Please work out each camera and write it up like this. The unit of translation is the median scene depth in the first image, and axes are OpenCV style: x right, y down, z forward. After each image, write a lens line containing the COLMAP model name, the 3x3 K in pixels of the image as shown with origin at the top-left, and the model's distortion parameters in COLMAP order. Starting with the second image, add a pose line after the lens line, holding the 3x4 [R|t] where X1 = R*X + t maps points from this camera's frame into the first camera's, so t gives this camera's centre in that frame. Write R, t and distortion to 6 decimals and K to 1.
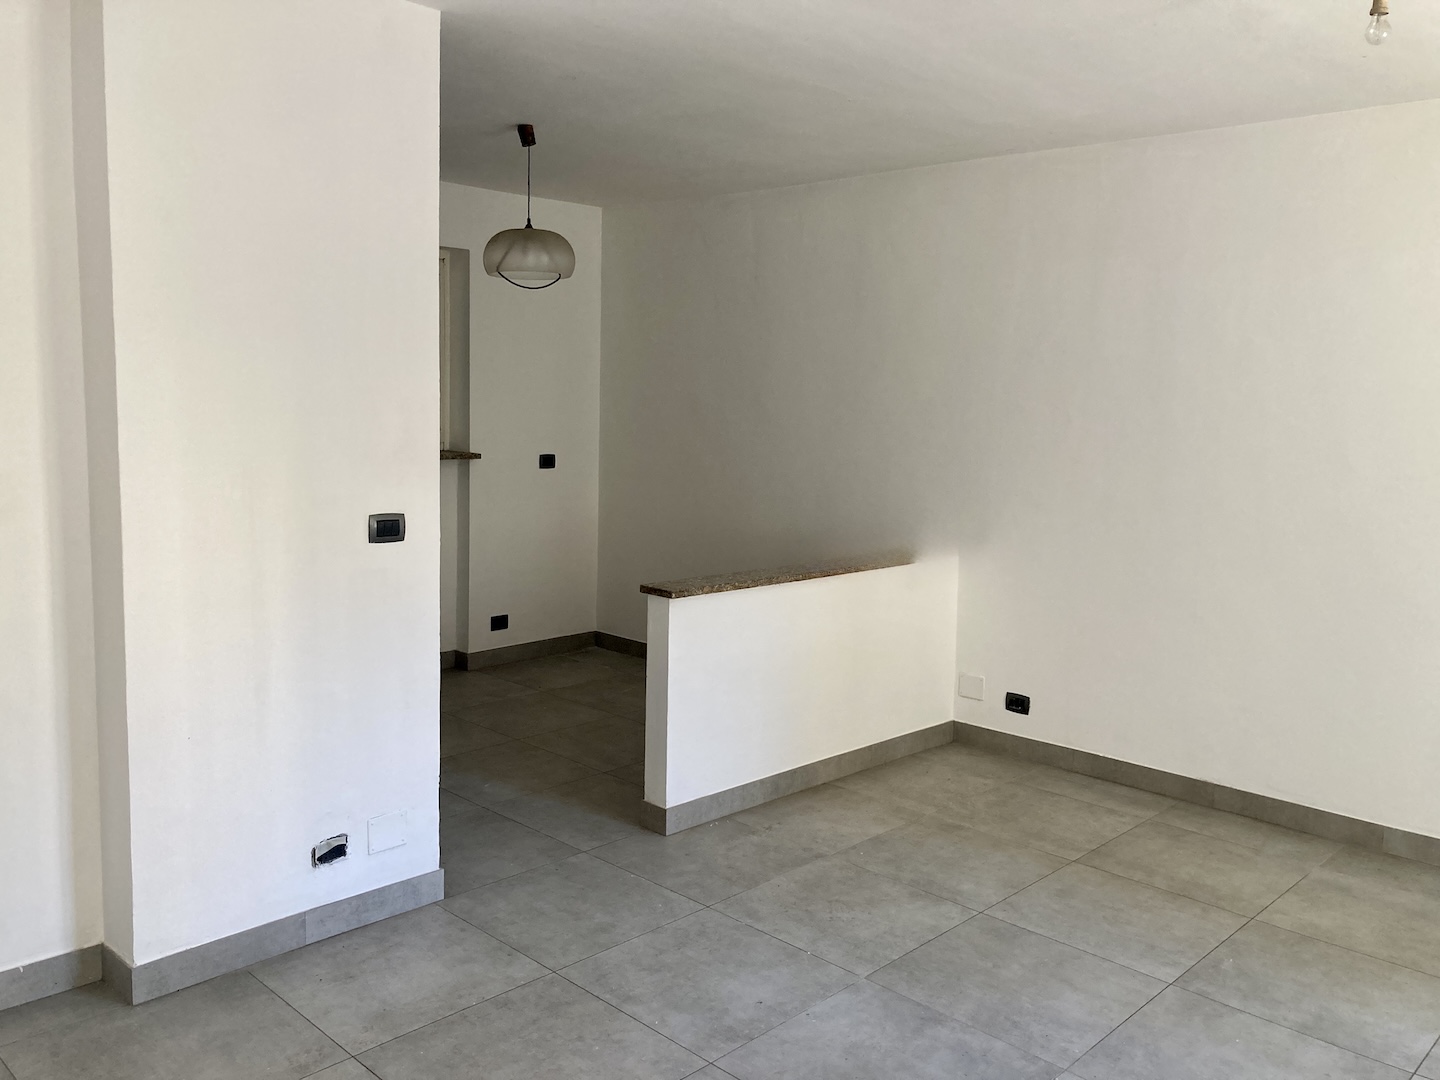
lens RADIAL K [[1186.1, 0, 724.3], [0, 1186.1, 546.2], [0, 0, 1]] dist [0.063902, -0.057482]
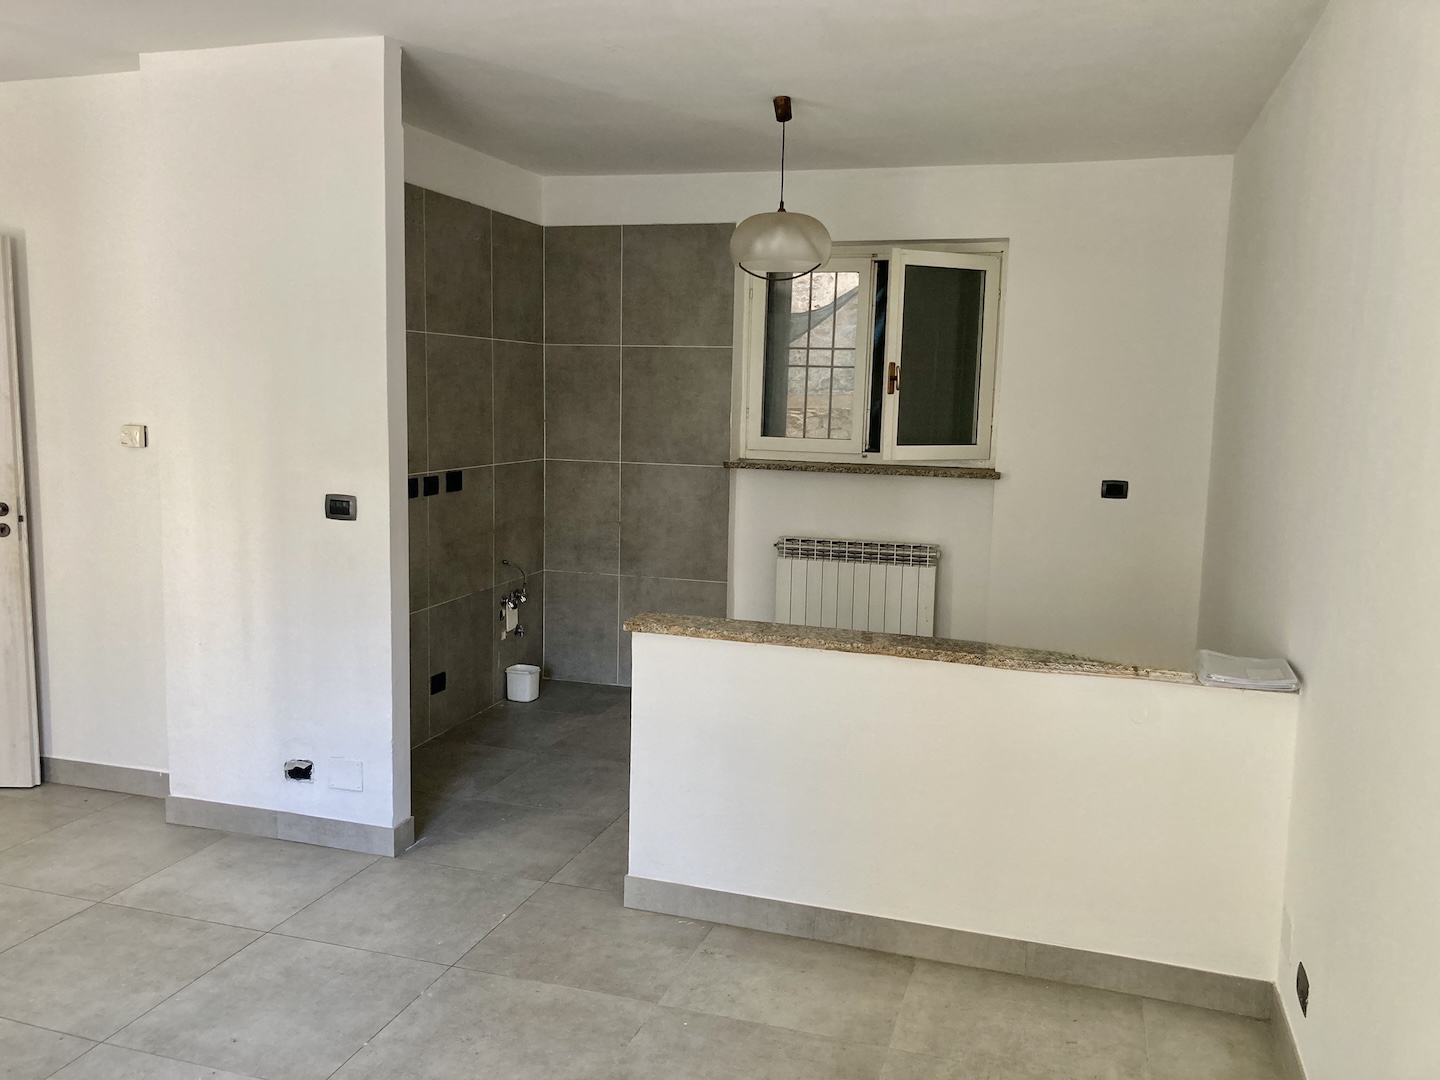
lens RADIAL K [[1186.1, 0, 693.1], [0, 1186.1, 546.3], [0, 0, 1]] dist [0.063902, -0.057482]
pose [[0.428266, 0.096312, -0.898505, 0.758242], [-0.123348, 0.991228, 0.047458, -0.062841], [0.895195, 0.090504, 0.436389, 0.685787]]
